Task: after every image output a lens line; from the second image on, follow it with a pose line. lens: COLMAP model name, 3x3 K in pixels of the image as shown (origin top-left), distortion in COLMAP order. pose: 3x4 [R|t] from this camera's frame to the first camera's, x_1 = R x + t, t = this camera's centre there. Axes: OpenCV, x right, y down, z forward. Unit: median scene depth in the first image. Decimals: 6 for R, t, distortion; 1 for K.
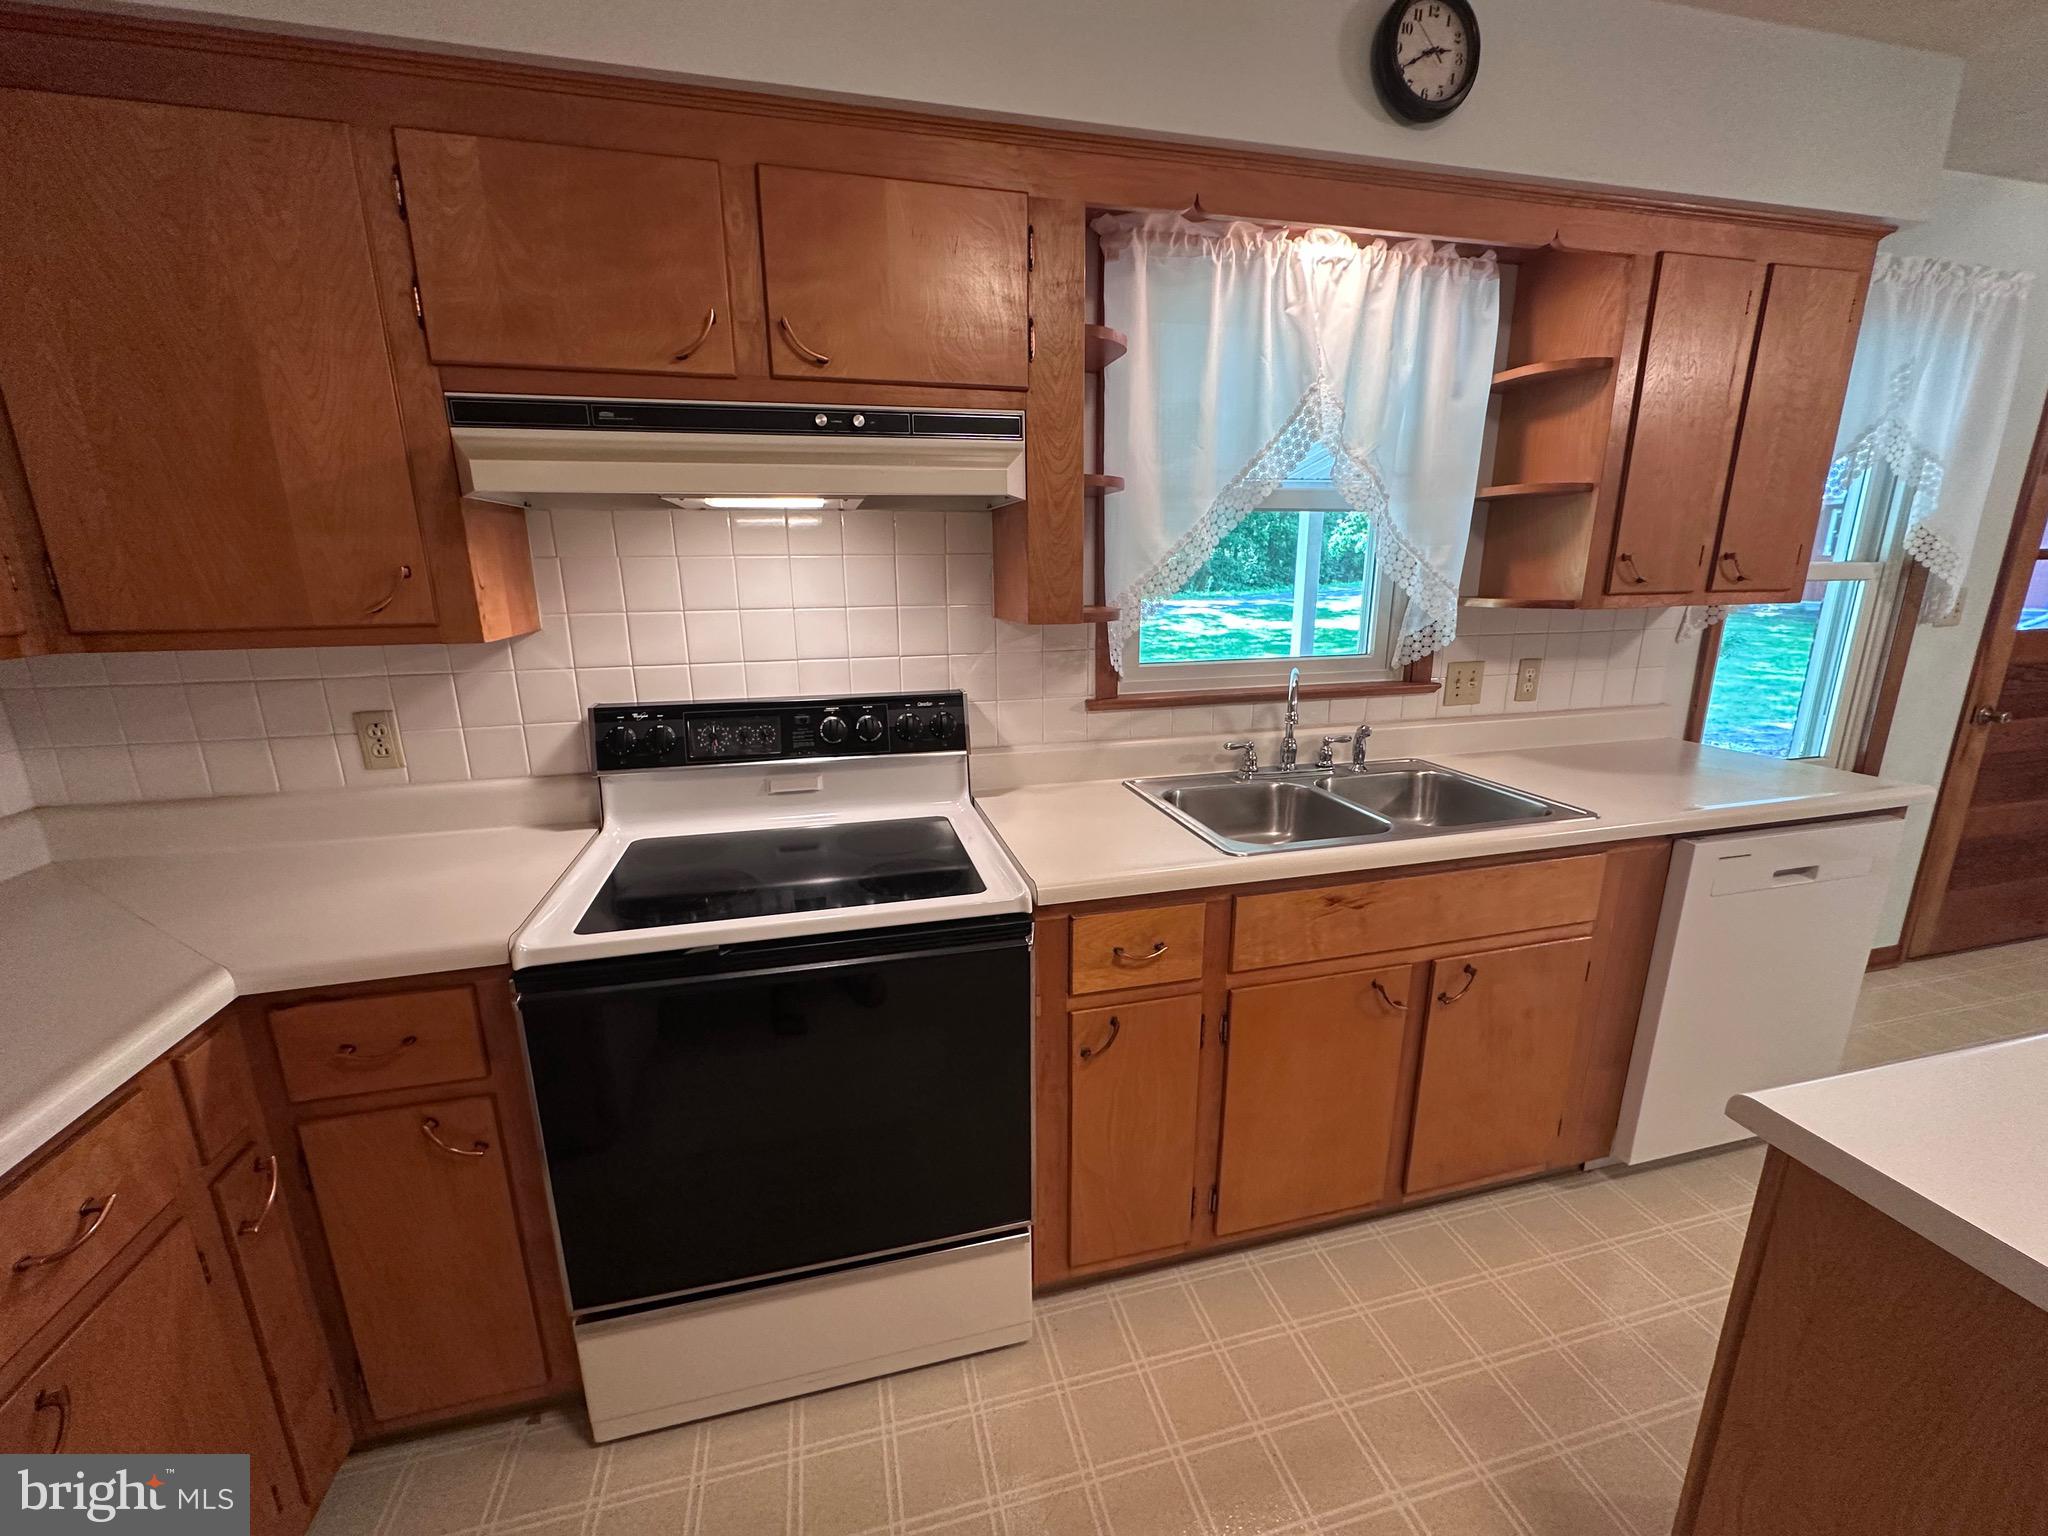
lens RADIAL K [[825.1, 0, 1024.0], [0, 825.1, 768.0], [0, 0, 1]] dist [-0.001322, -0.000110]
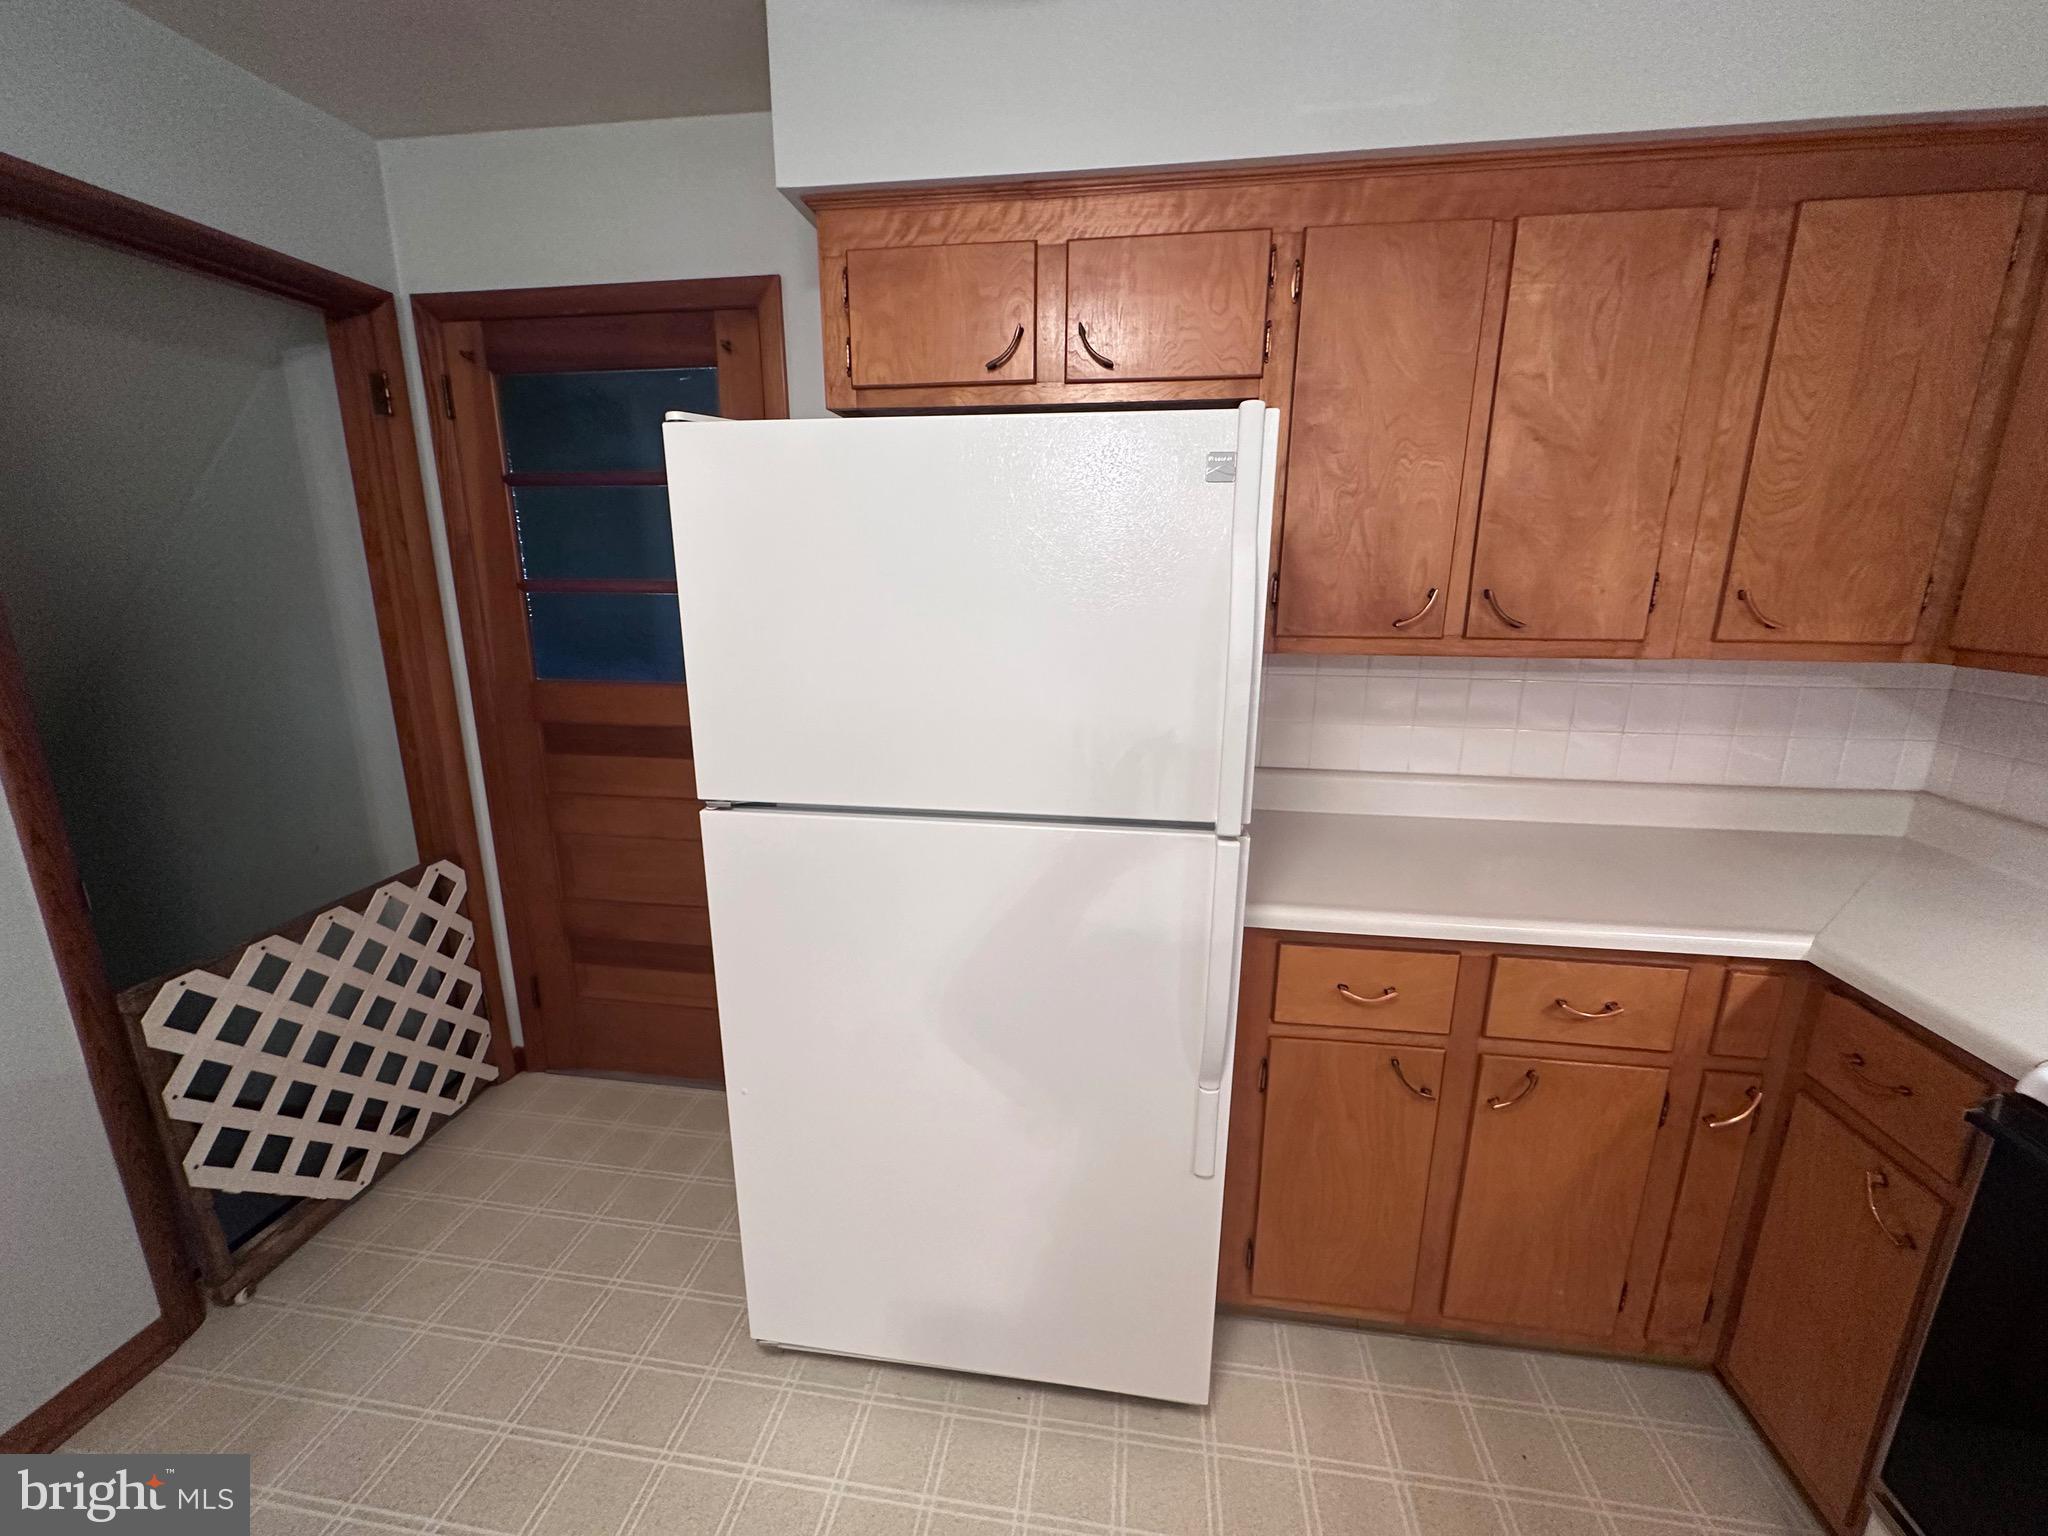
lens RADIAL K [[815.6, 0, 1023.5], [0, 815.6, 770.7], [0, 0, 1]] dist [-0.002394, 0.000225]
pose [[-0.377767, 0.226422, -0.897789, 0.409980], [-0.227413, 0.917247, 0.327019, -0.087305], [0.897538, 0.327706, -0.295014, 0.240999]]
